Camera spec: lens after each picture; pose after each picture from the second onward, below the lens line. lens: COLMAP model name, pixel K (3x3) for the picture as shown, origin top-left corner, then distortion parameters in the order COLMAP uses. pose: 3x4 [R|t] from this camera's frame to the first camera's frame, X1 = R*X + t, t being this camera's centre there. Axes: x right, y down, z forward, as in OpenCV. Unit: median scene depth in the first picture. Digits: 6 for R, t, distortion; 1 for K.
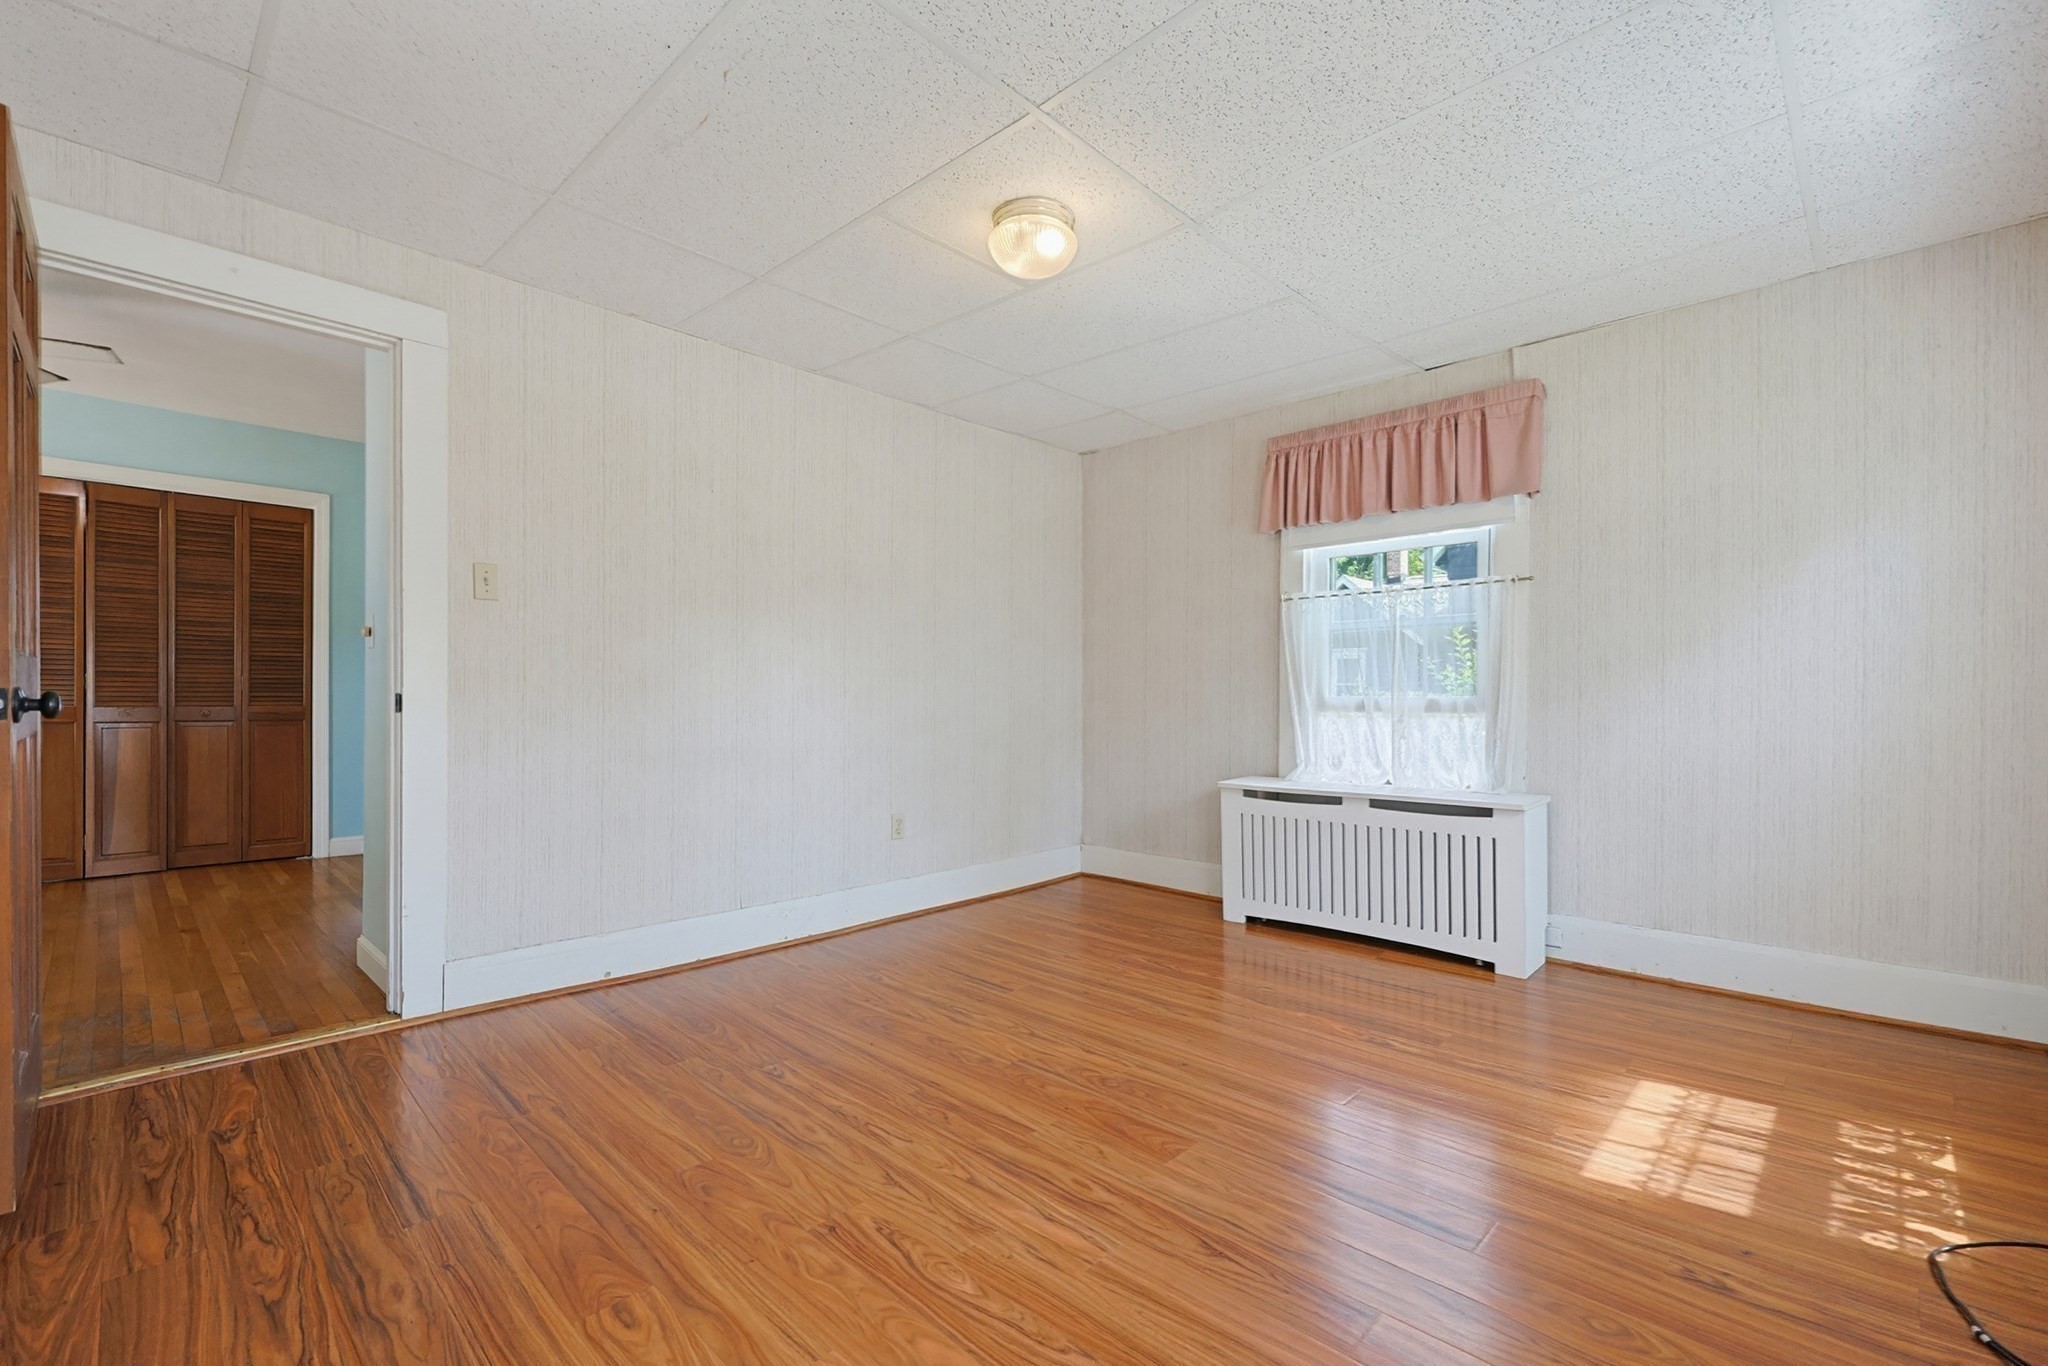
lens RADIAL K [[895.5, 0, 1025.7], [0, 895.5, 705.1], [0, 0, 1]] dist [-0.000537, -0.000253]
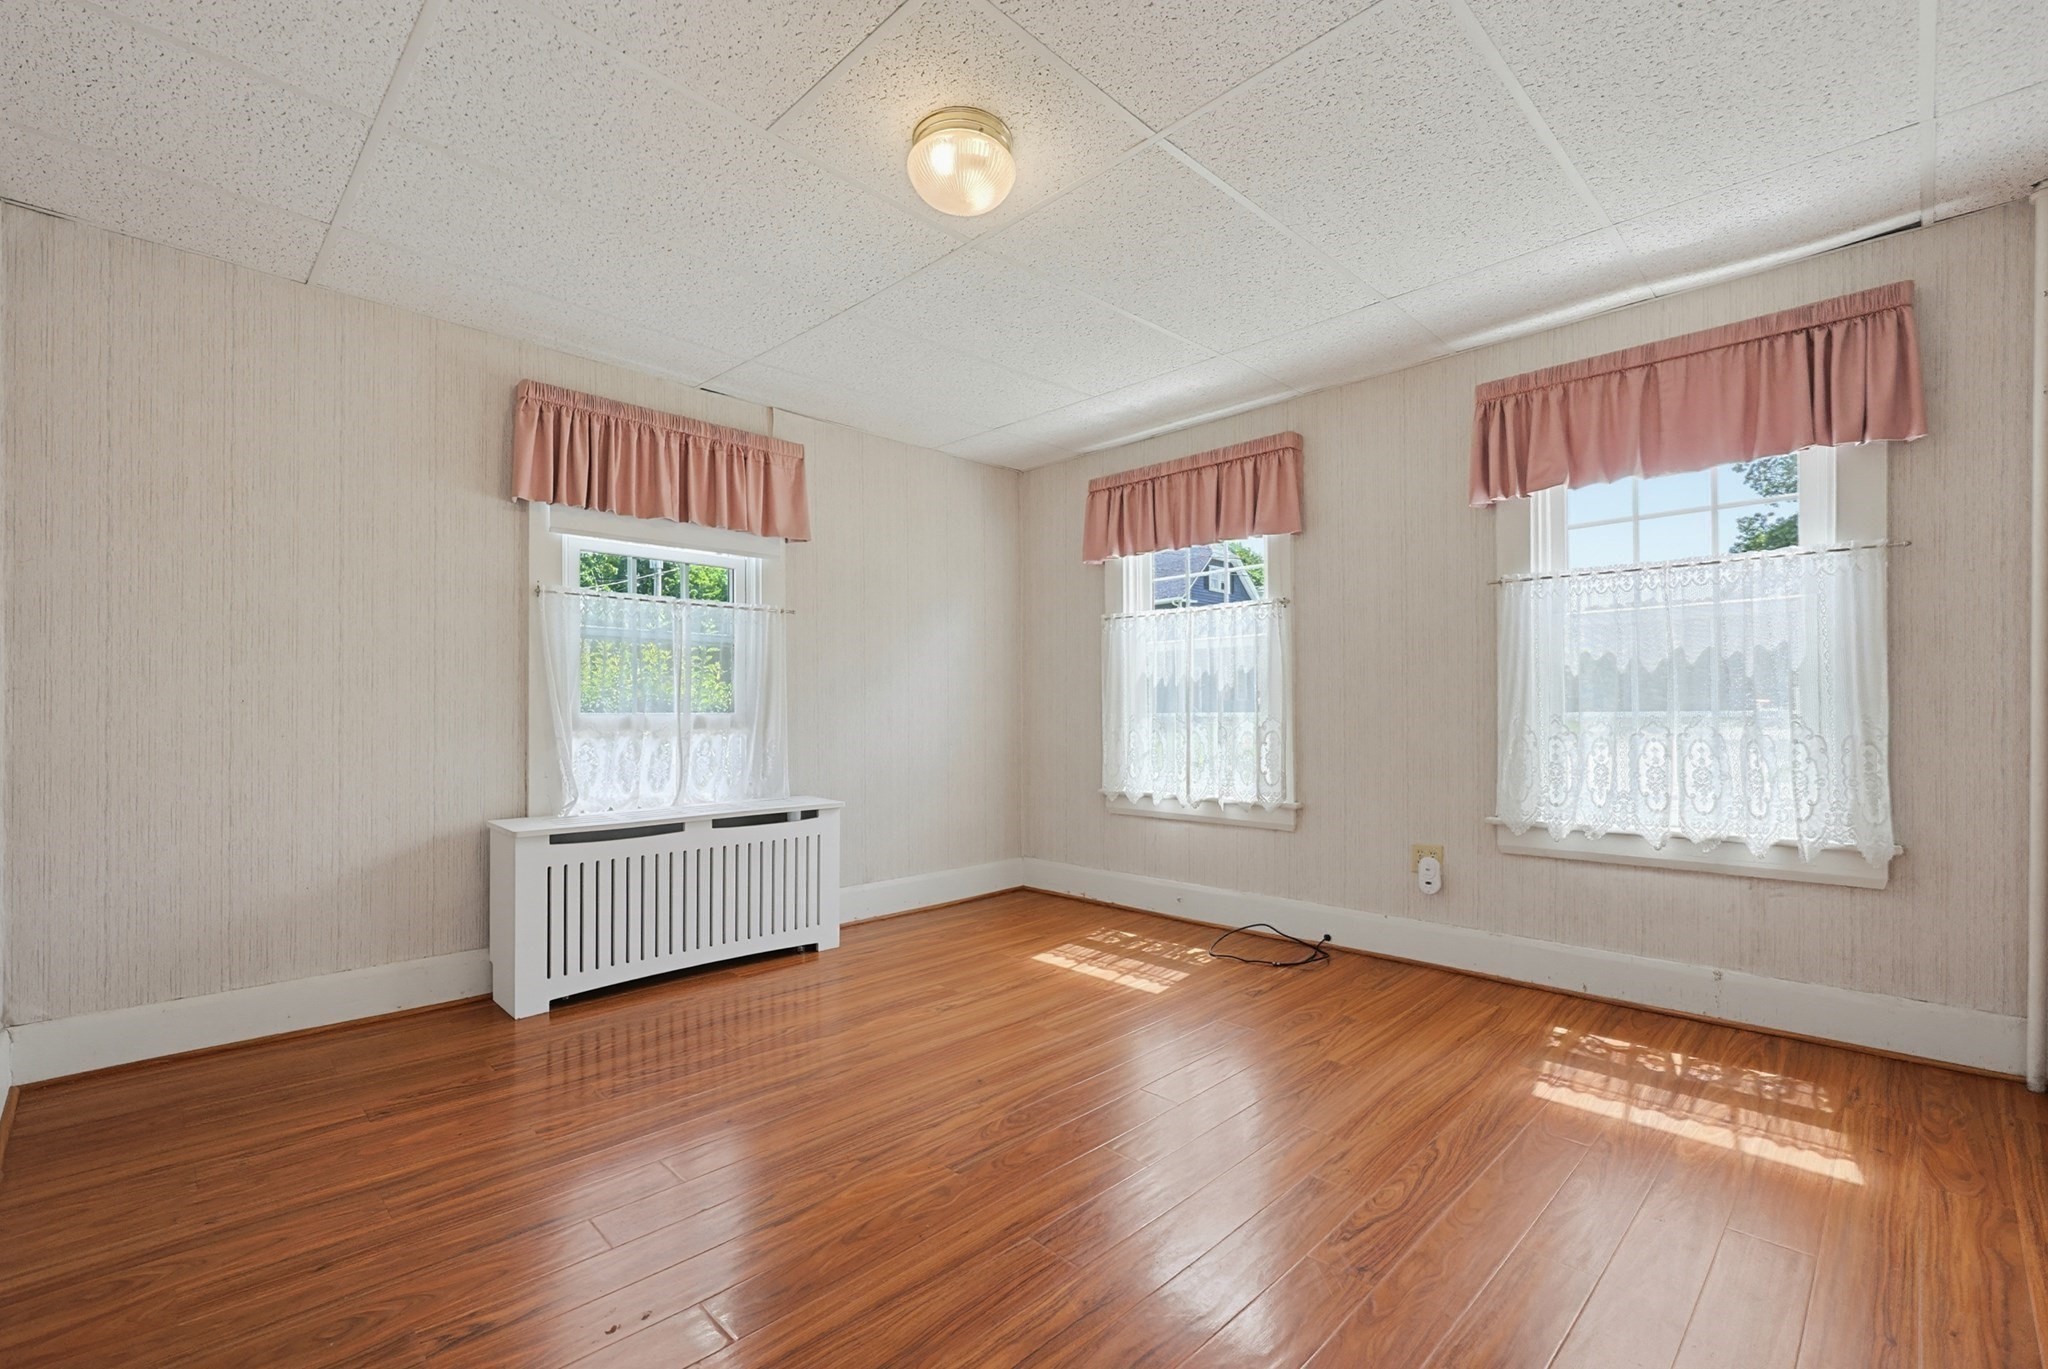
lens RADIAL K [[895.5, 0, 1025.7], [0, 895.5, 706.6], [0, 0, 1]] dist [-0.000537, -0.000253]
pose [[0.008976, 0.003747, 0.999953, -0.612149], [0.012094, 0.999919, -0.003855, -0.009288], [-0.999887, 0.012128, 0.008930, 0.694624]]
